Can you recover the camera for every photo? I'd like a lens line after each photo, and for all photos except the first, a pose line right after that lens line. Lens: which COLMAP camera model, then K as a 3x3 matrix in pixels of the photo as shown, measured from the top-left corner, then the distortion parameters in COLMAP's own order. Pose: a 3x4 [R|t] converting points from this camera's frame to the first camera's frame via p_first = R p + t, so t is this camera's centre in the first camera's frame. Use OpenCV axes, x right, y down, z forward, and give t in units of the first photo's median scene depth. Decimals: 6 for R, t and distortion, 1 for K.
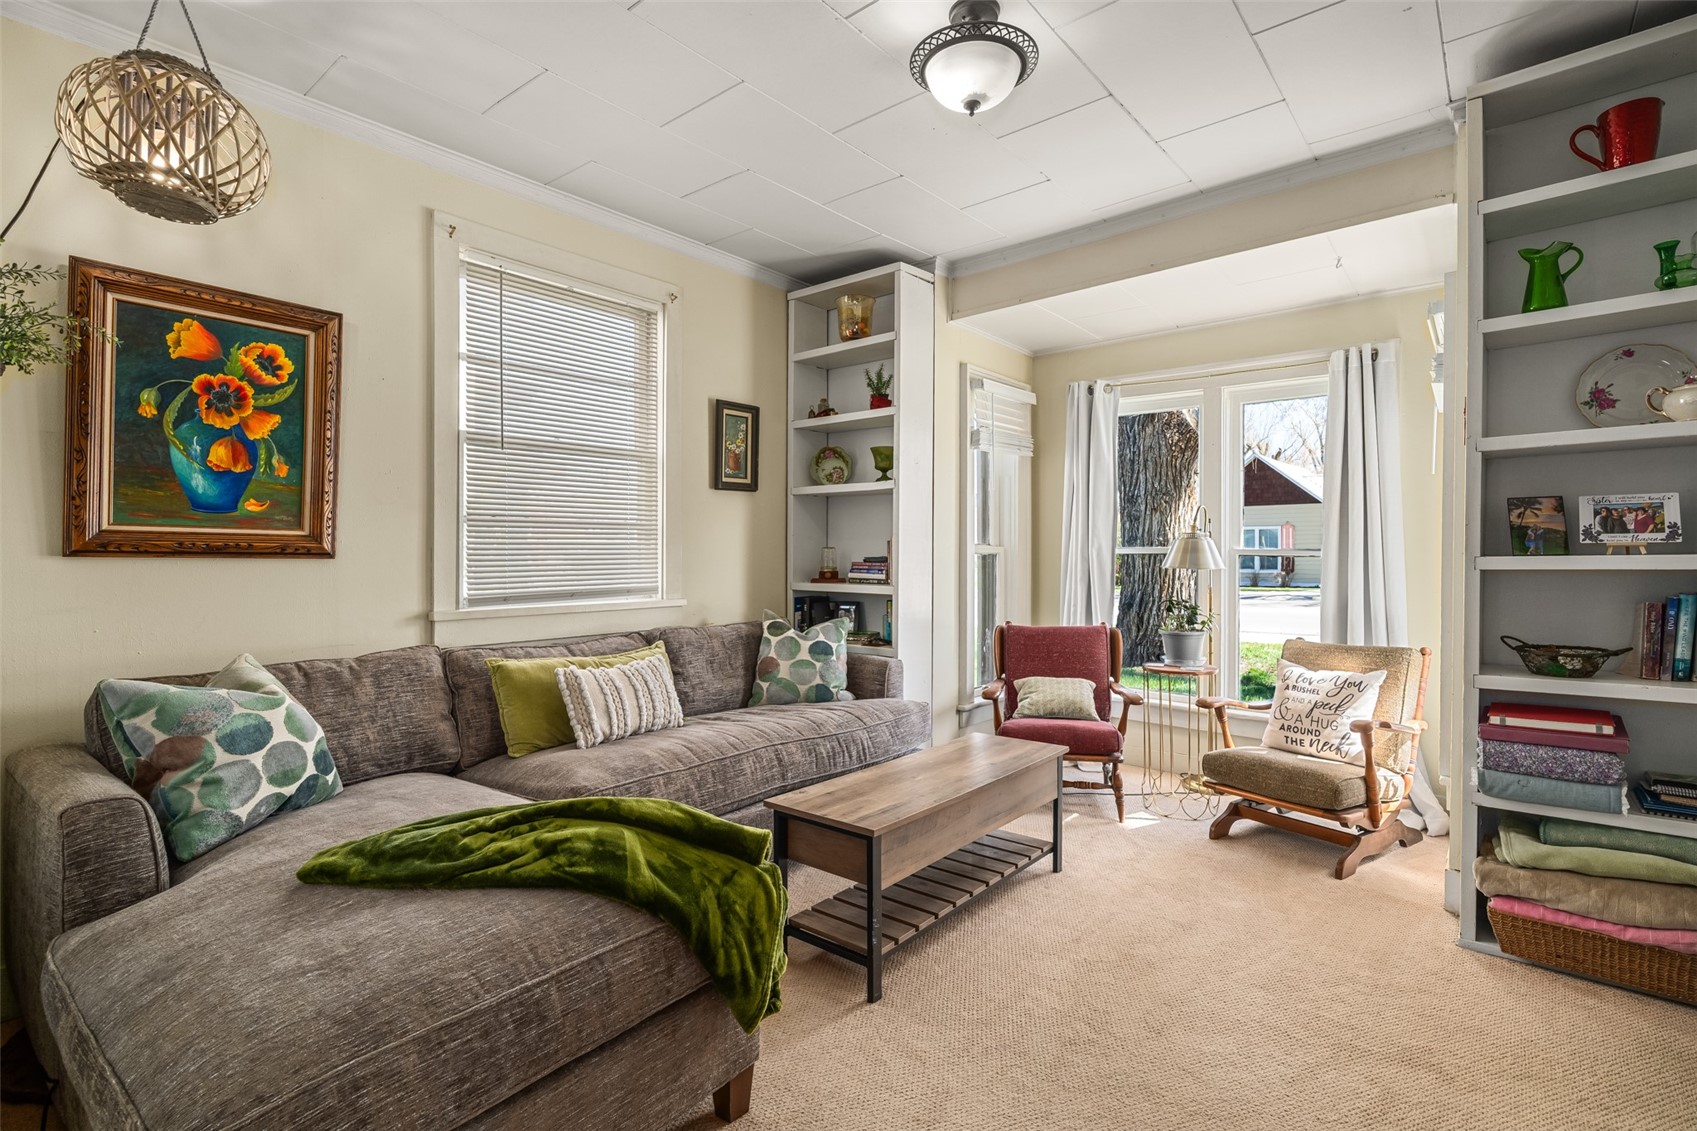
lens RADIAL K [[810.8, 0, 833.0], [0, 810.8, 554.0], [0, 0, 1]] dist [-0.004359, 0.001261]
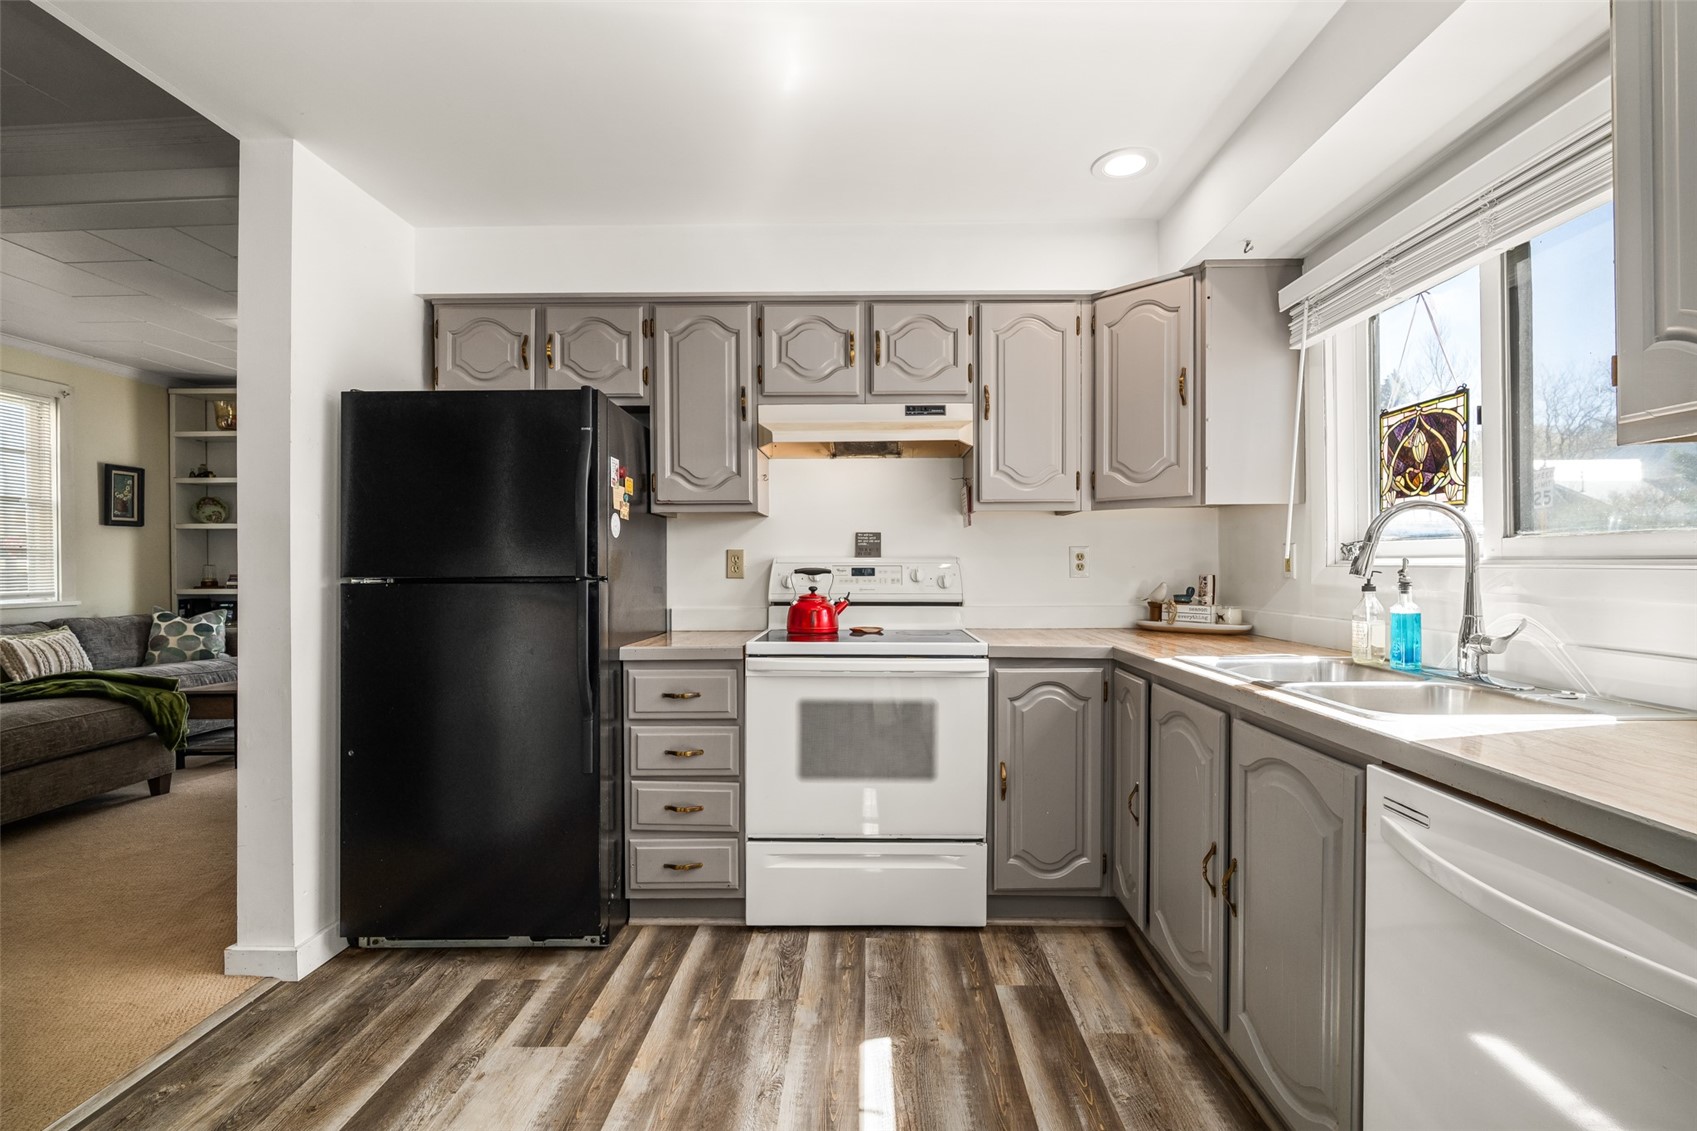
lens RADIAL K [[774.6, 0, 881.7], [0, 774.6, 576.8], [0, 0, 1]] dist [-0.004613, 0.000743]
pose [[0.758467, -0.013082, 0.651580, 0.010813], [0.008404, 0.999912, 0.010293, 0.013598], [-0.651657, -0.002331, 0.758510, -1.301997]]
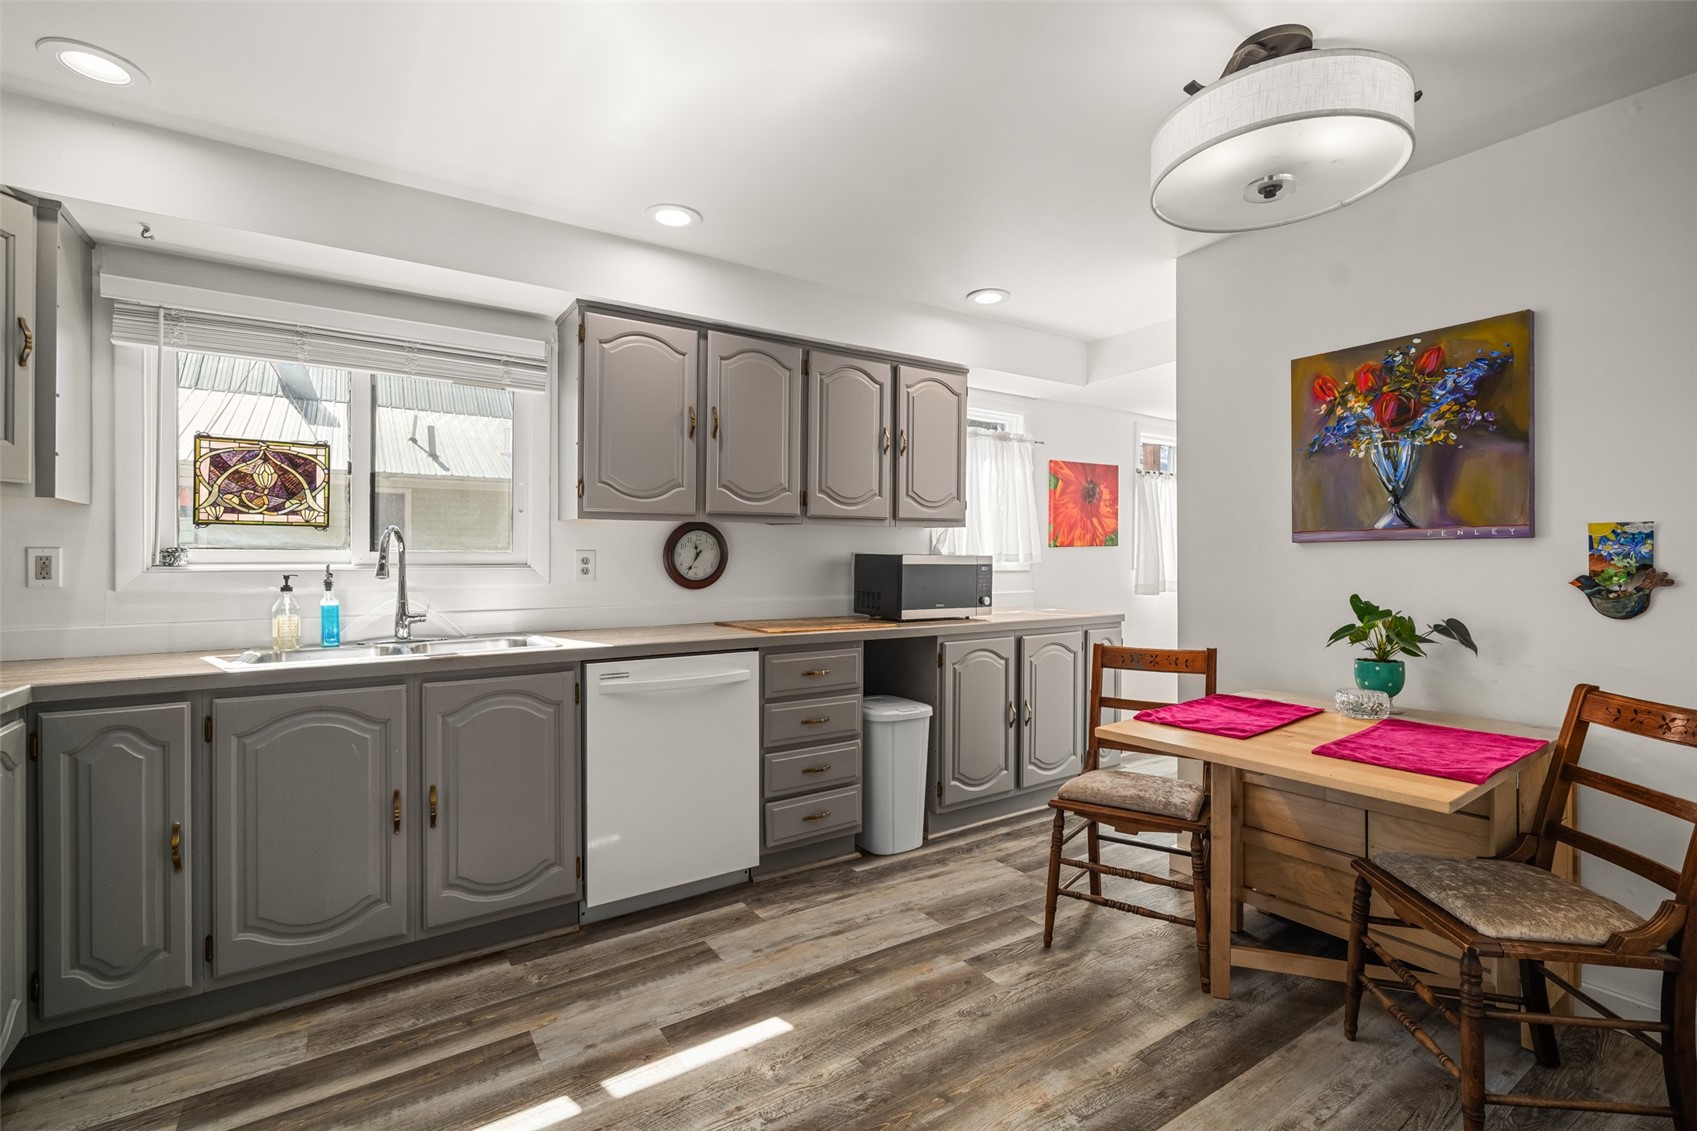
lens RADIAL K [[774.6, 0, 858.4], [0, 774.6, 569.6], [0, 0, 1]] dist [-0.004613, 0.000743]
pose [[-0.966008, 0.001577, 0.258507, -0.029015], [0.006958, 0.999778, 0.019902, 0.002624], [-0.258418, 0.021024, -0.965804, -0.534536]]
